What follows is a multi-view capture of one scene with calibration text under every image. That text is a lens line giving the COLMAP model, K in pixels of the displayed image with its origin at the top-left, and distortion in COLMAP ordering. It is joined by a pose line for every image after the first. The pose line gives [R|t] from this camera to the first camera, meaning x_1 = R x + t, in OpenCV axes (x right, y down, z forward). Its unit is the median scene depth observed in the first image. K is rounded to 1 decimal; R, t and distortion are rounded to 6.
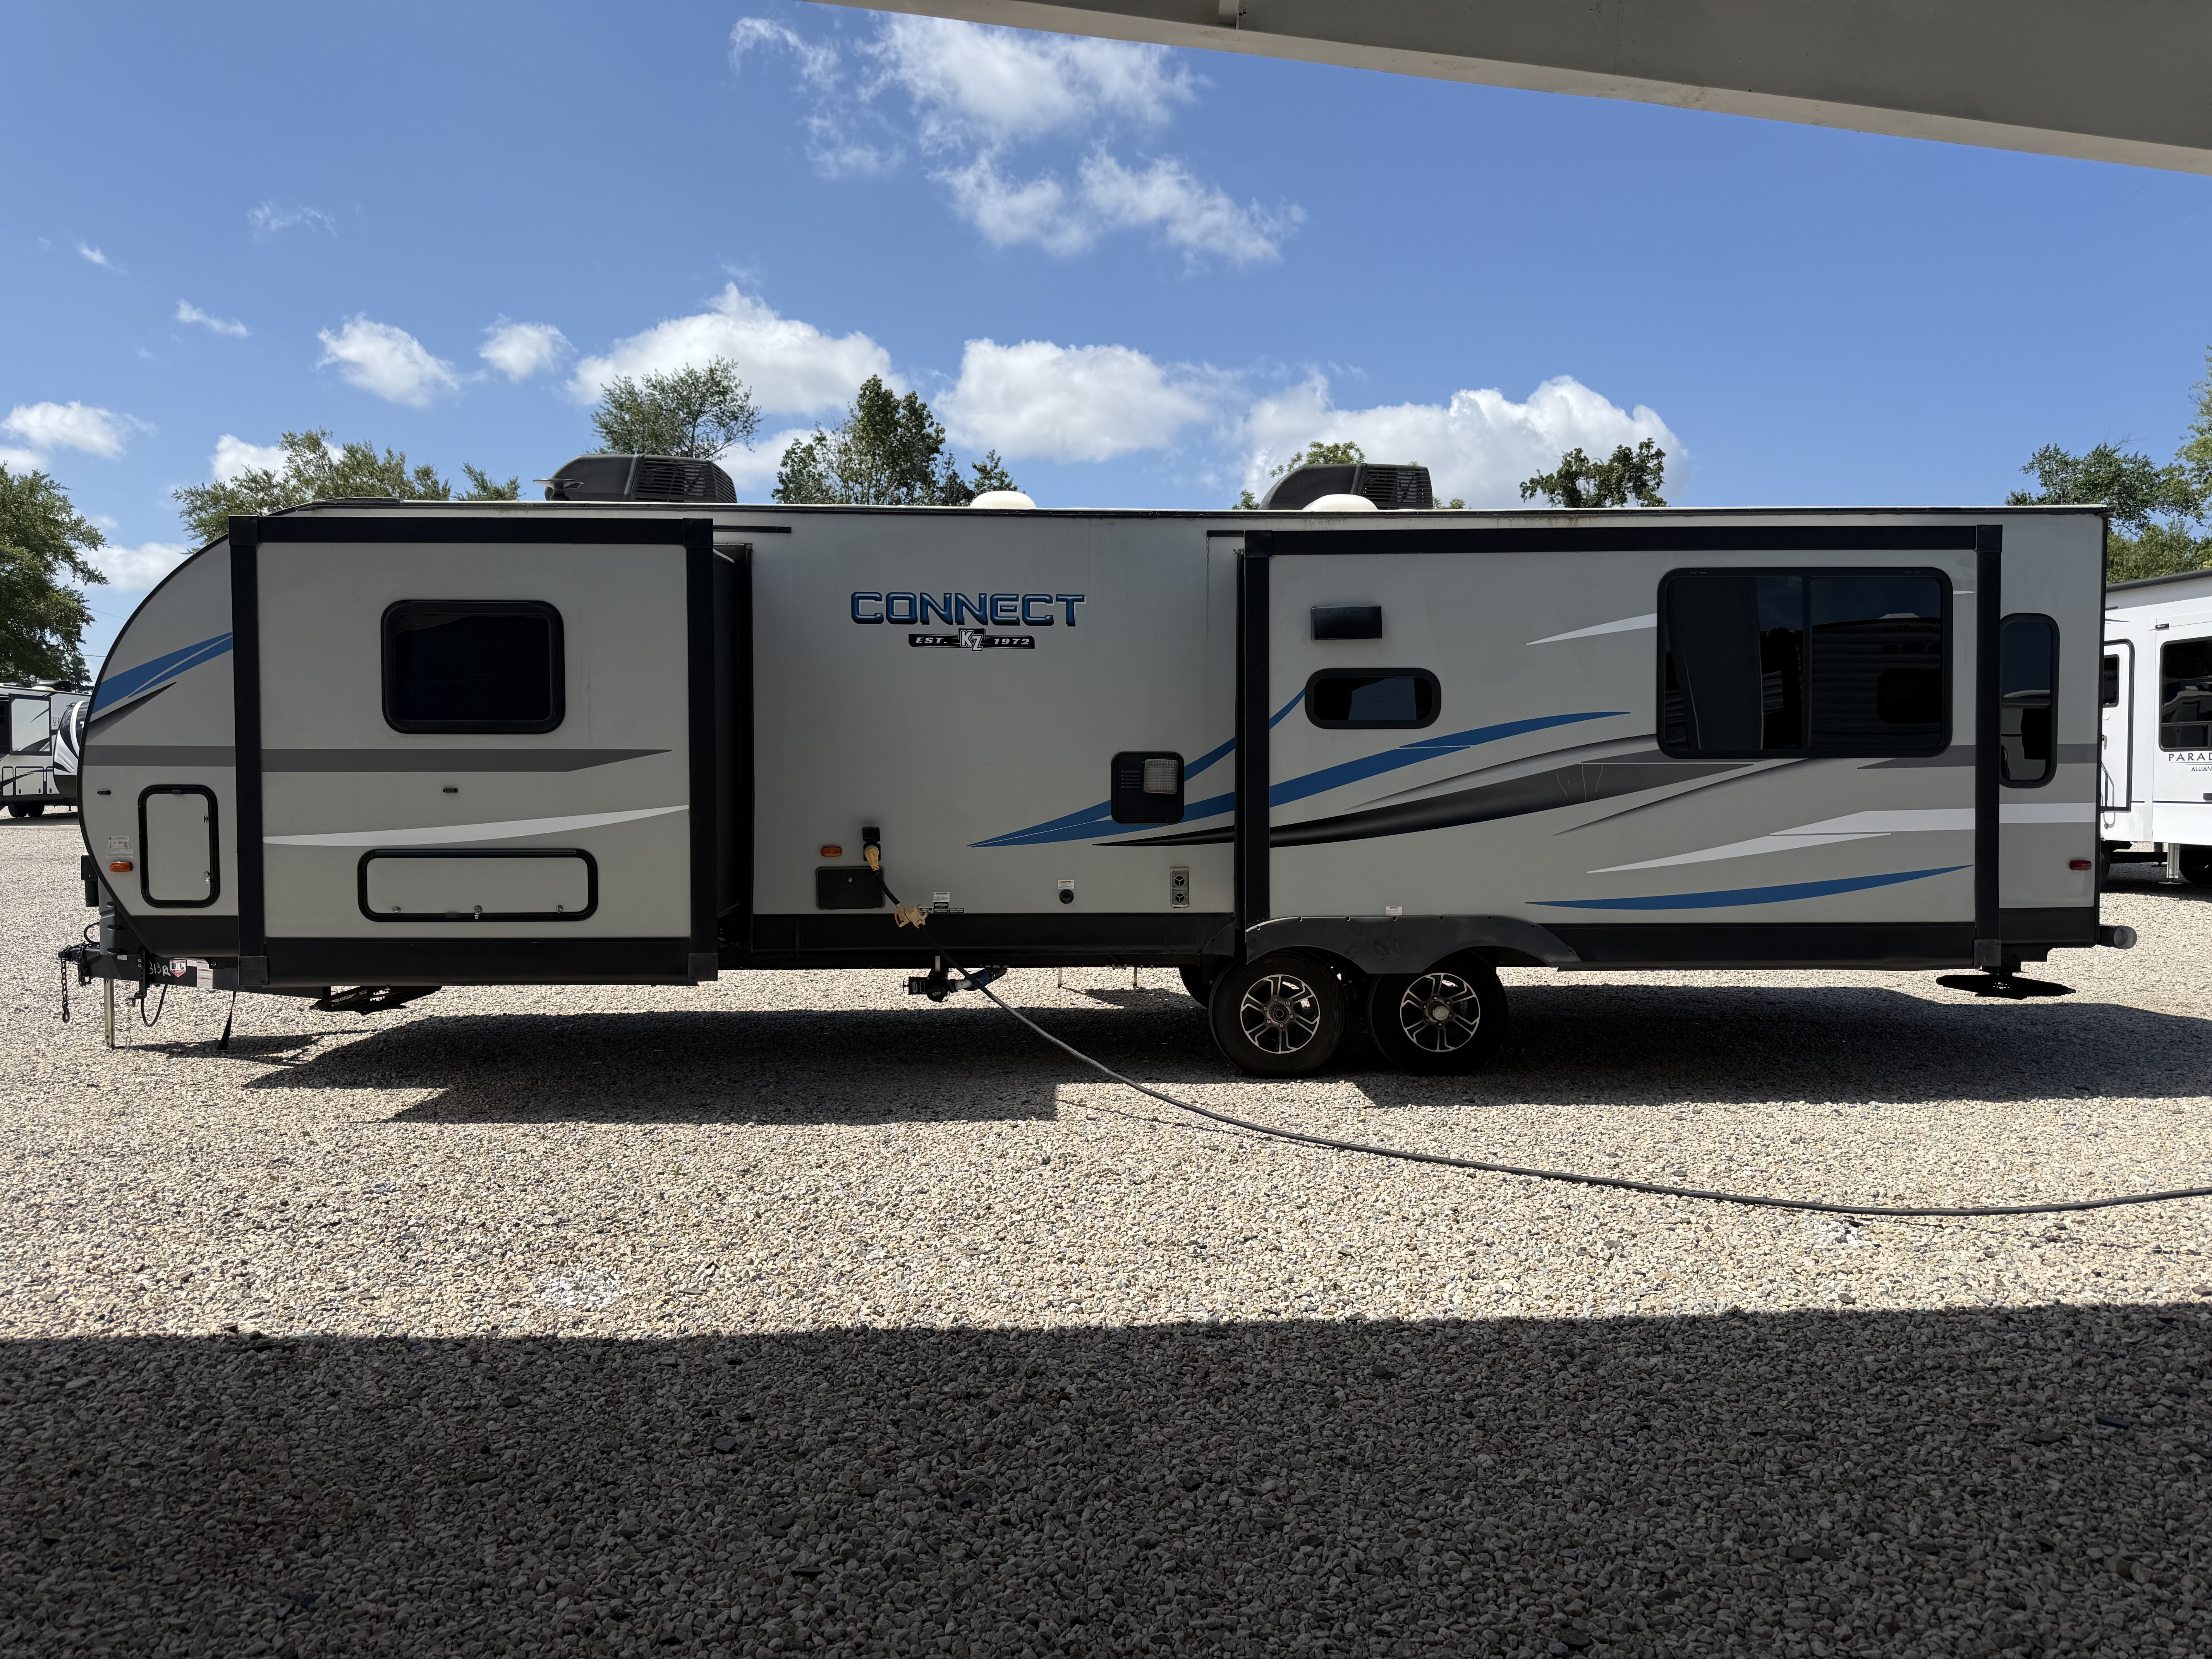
lens RADIAL K [[1565.5, 0, 1116.3], [0, 1565.5, 839.0], [0, 0, 1]] dist [0.055592, -0.073573]
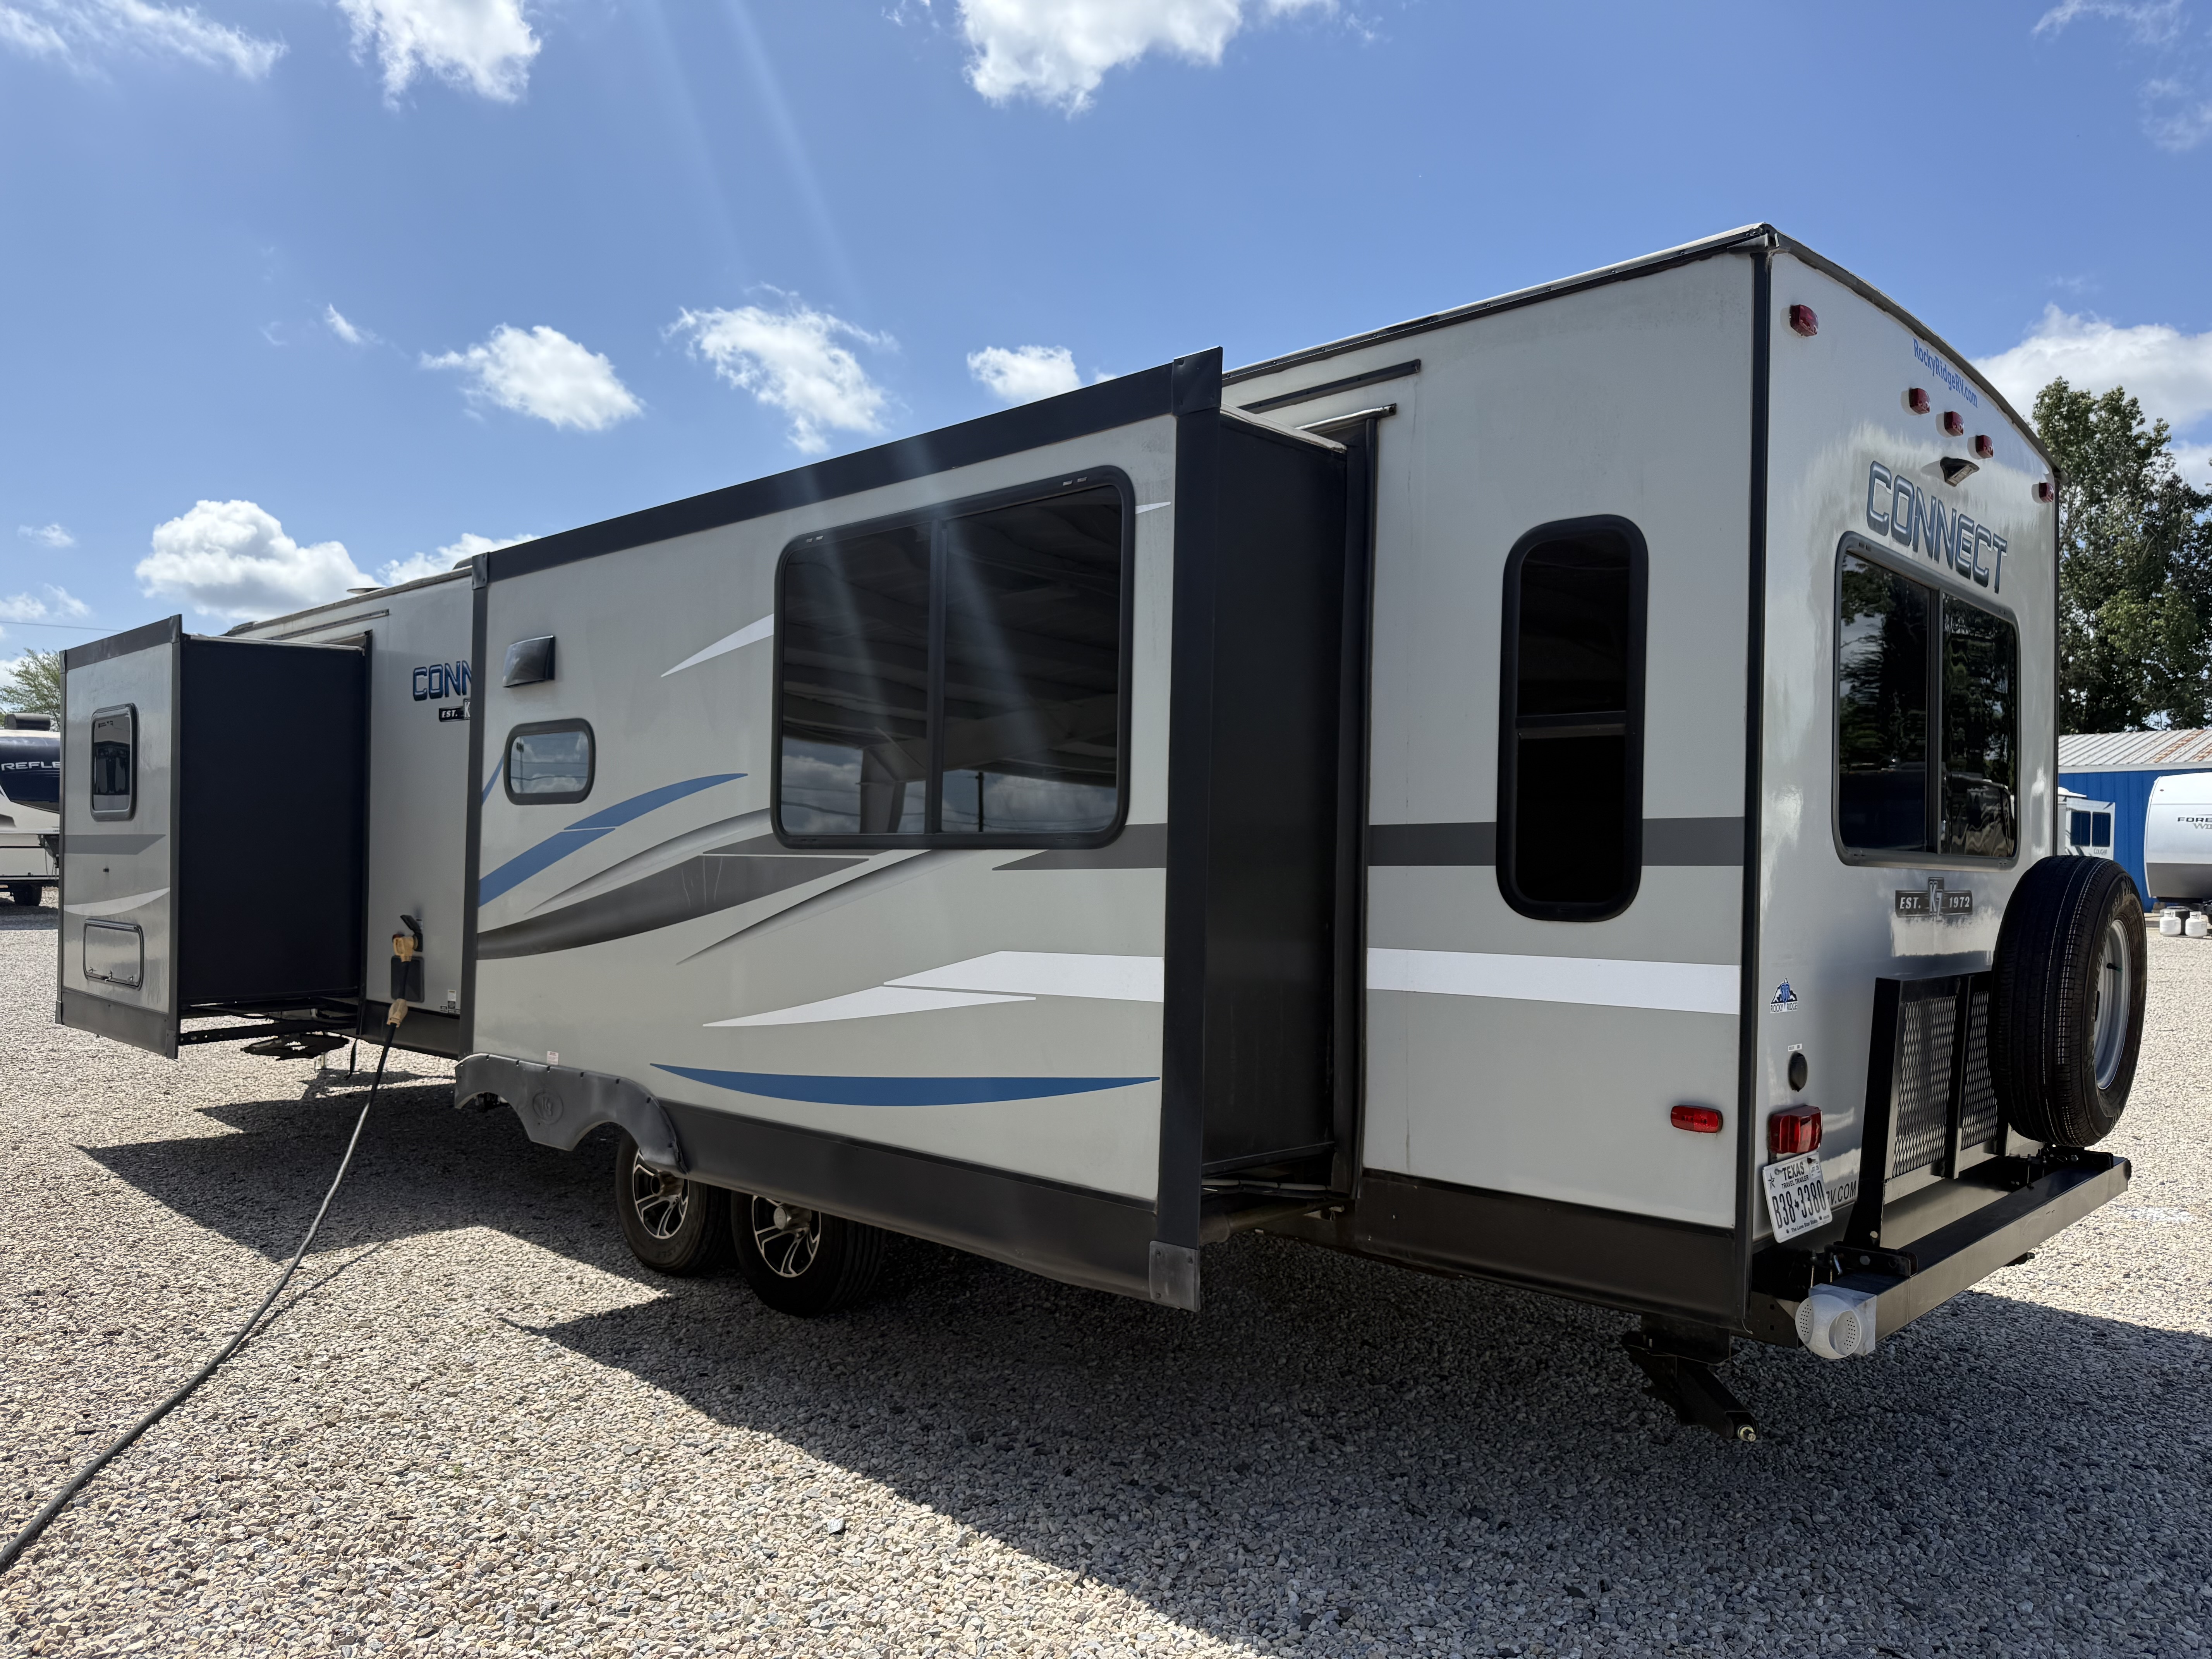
lens RADIAL K [[1565.5, 0, 1105.8], [0, 1565.5, 838.2], [0, 0, 1]] dist [0.055592, -0.073573]
pose [[0.707345, 0.002034, -0.706865, 0.859869], [-0.036508, 0.998766, -0.033660, -0.038867], [0.705925, 0.049615, 0.706547, 0.657341]]
